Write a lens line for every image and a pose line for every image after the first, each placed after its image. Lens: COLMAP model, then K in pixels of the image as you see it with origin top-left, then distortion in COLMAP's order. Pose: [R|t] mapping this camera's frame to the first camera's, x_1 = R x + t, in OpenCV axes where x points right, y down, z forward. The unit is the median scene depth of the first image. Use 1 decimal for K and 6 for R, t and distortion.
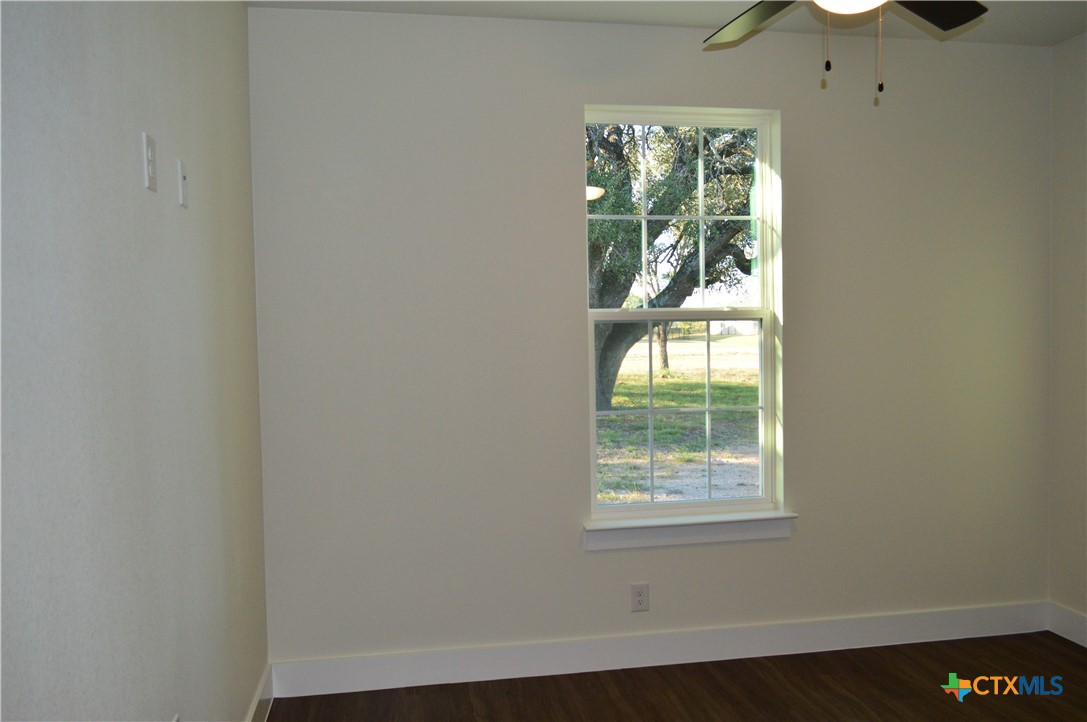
lens RADIAL K [[832.9, 0, 545.3], [0, 832.9, 362.9], [0, 0, 1]] dist [0.002053, -0.003273]
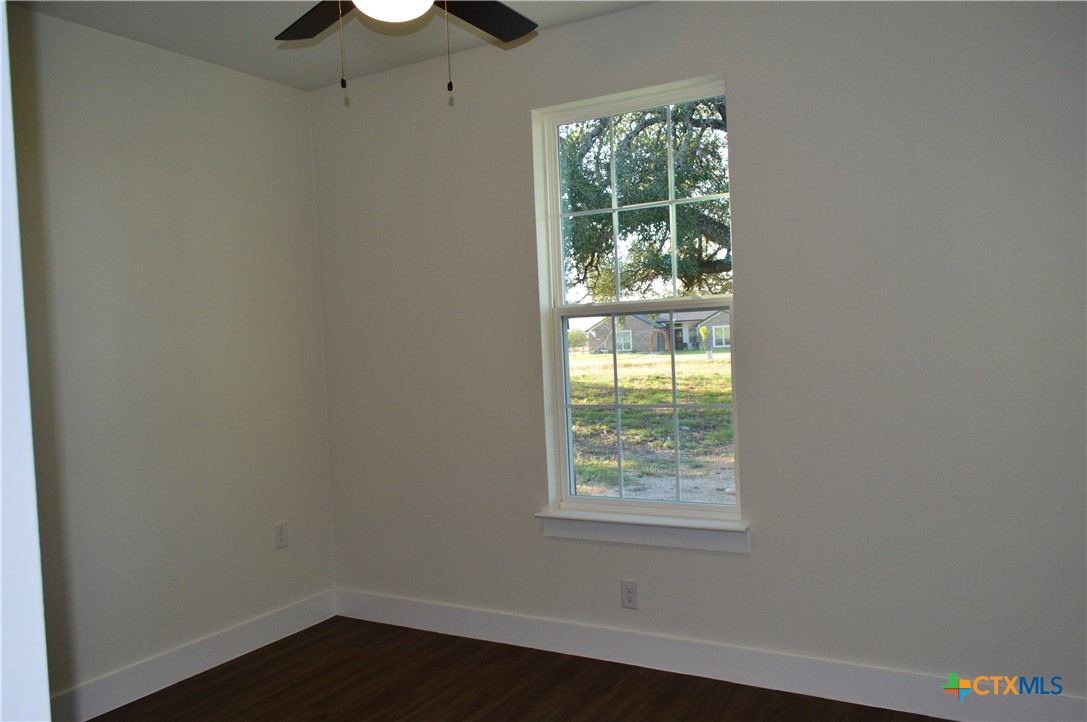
lens RADIAL K [[862.9, 0, 545.6], [0, 862.9, 367.8], [0, 0, 1]] dist [-0.004999, -0.001060]
pose [[0.775442, 0.010888, -0.631325, 0.707801], [-0.000098, 0.999853, 0.017122, -0.004626], [0.631419, -0.013215, 0.775329, 0.154894]]
